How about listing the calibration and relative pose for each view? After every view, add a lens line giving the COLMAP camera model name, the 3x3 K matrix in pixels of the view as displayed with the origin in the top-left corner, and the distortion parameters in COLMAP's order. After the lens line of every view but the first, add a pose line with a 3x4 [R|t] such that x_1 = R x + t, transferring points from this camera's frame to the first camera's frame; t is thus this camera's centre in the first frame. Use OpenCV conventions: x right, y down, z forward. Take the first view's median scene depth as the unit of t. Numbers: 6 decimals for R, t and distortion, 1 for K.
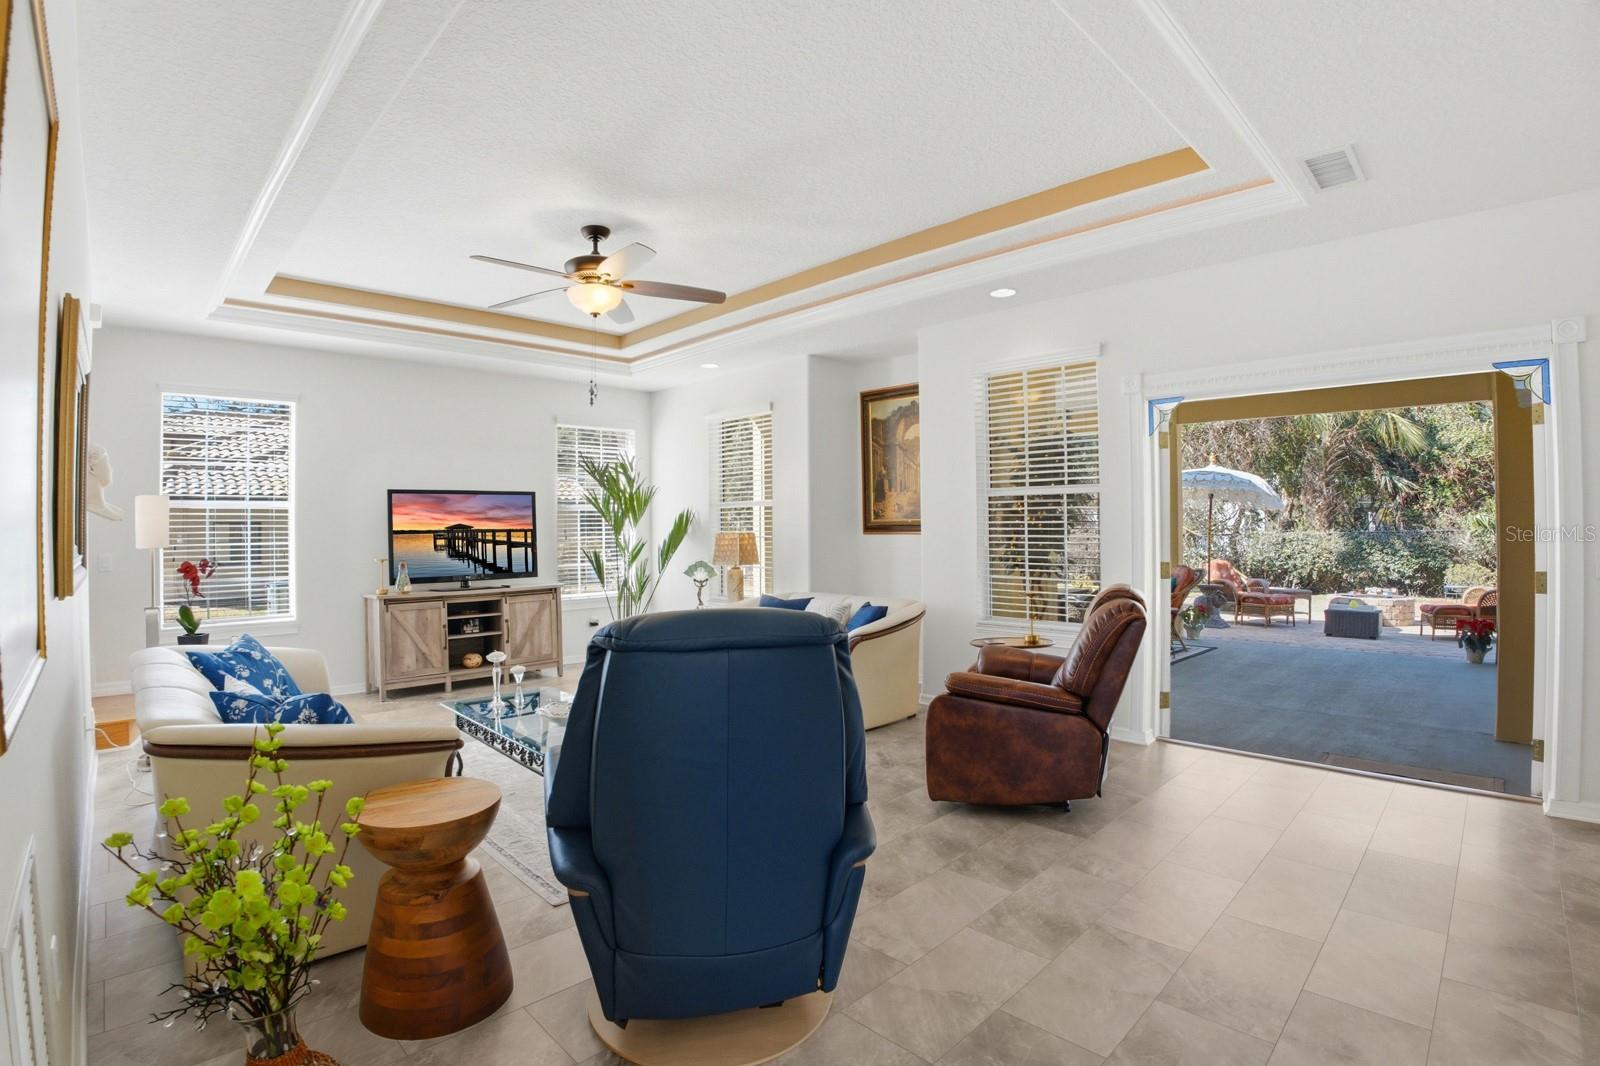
lens RADIAL K [[777.1, 0, 791.7], [0, 777.1, 517.4], [0, 0, 1]] dist [-0.000375, 0.000236]
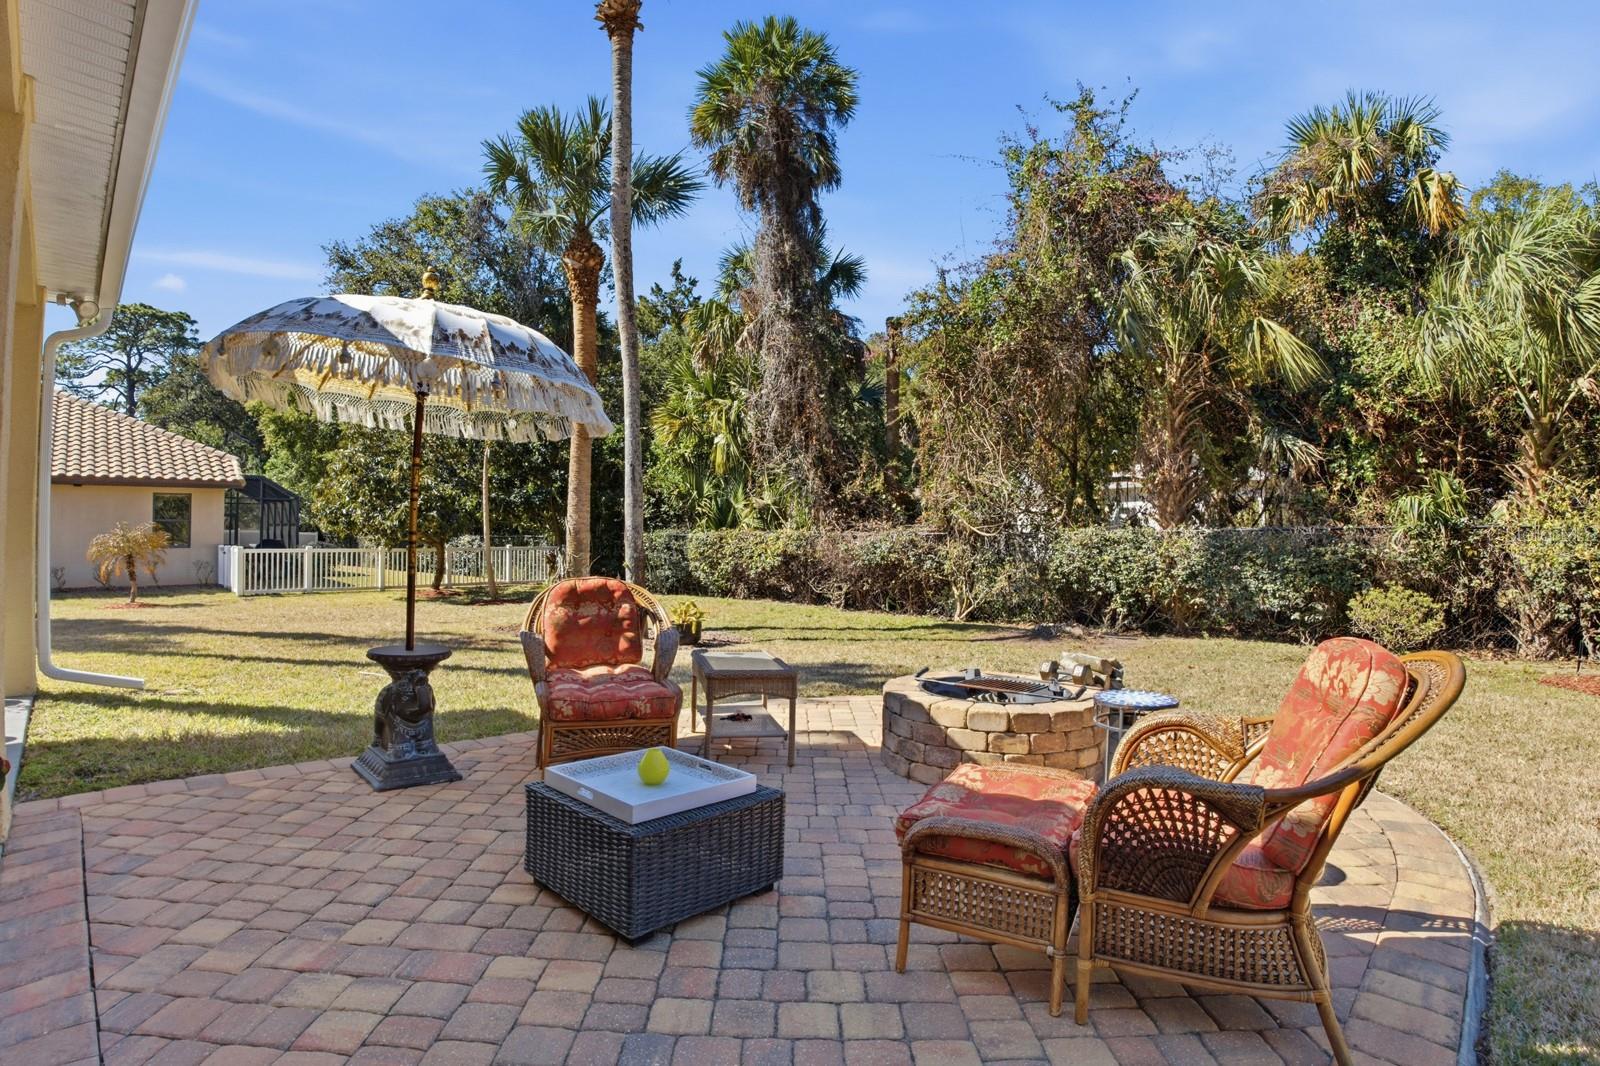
lens RADIAL K [[765.9, 0, 796.9], [0, 765.9, 502.4], [0, 0, 1]] dist [-0.002925, -0.000717]
pose [[0.999429, 0.009238, -0.032509, 0.446961], [-0.010113, 0.999588, -0.026868, 0.018374], [0.032247, 0.027181, 0.999110, 0.429387]]
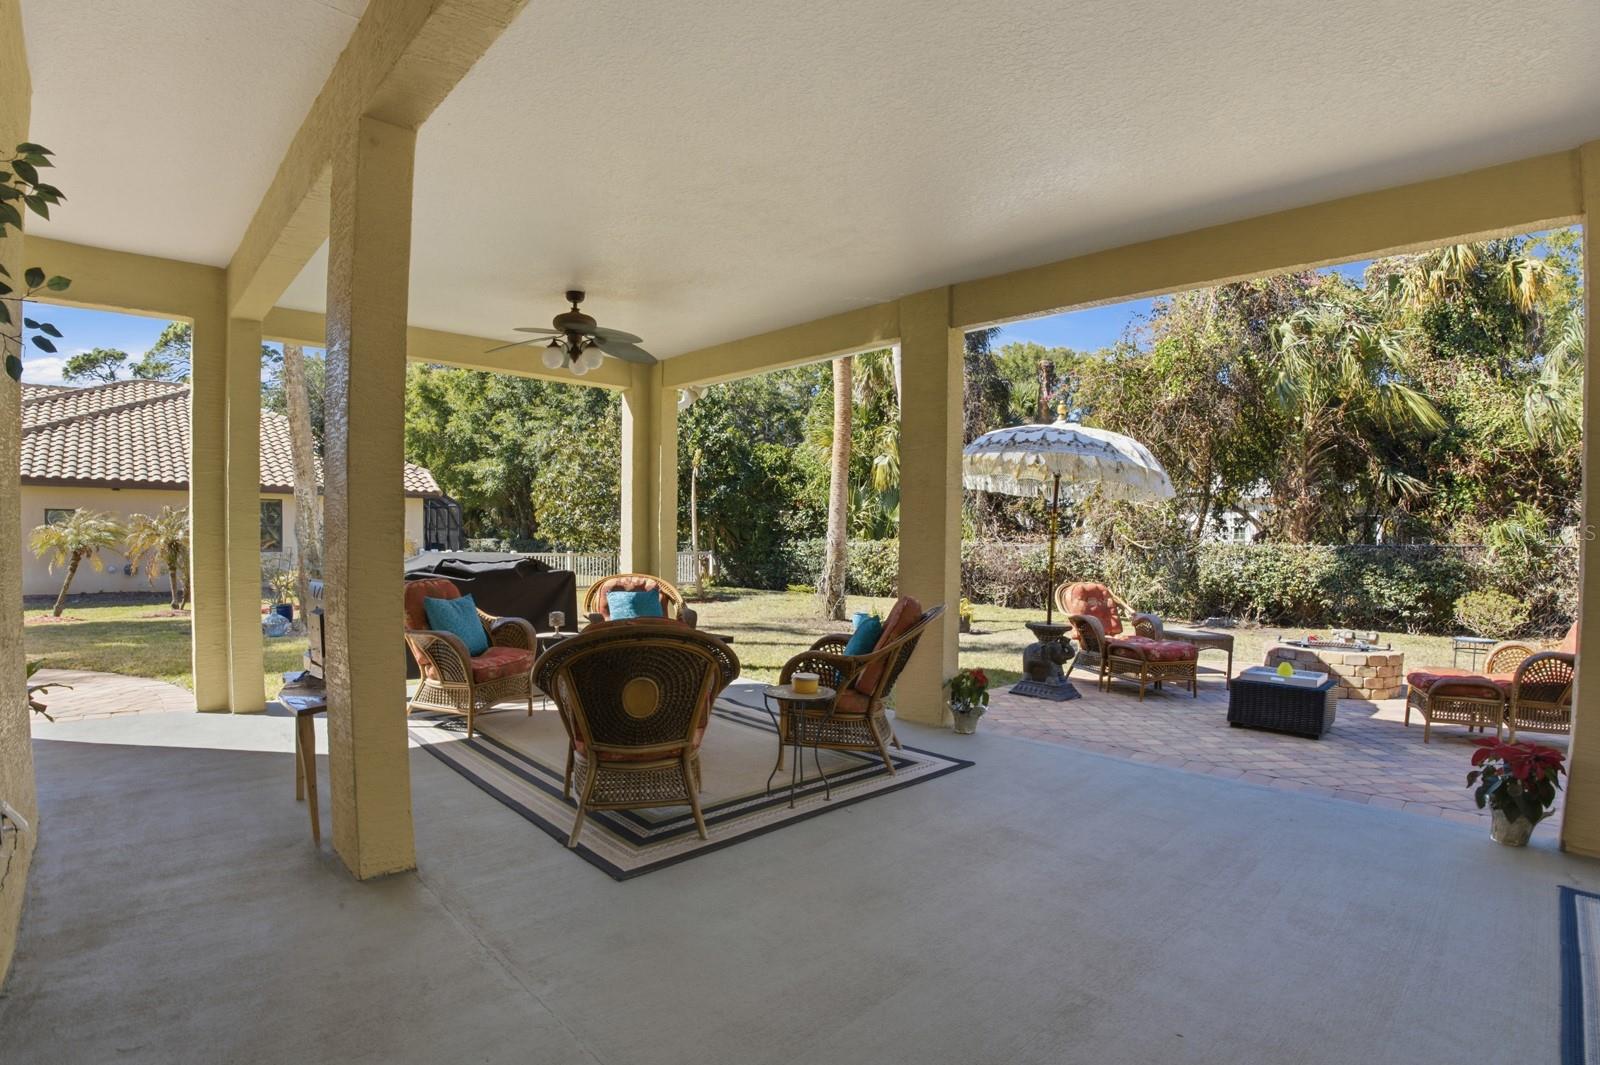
lens RADIAL K [[778.8, 0, 802.6], [0, 778.8, 554.4], [0, 0, 1]] dist [0.001567, 0.000581]
pose [[0.999830, 0.018304, -0.002395, 0.213896], [-0.018201, 0.999128, 0.037568, 0.008619], [0.003080, -0.037518, 0.999291, 0.252426]]
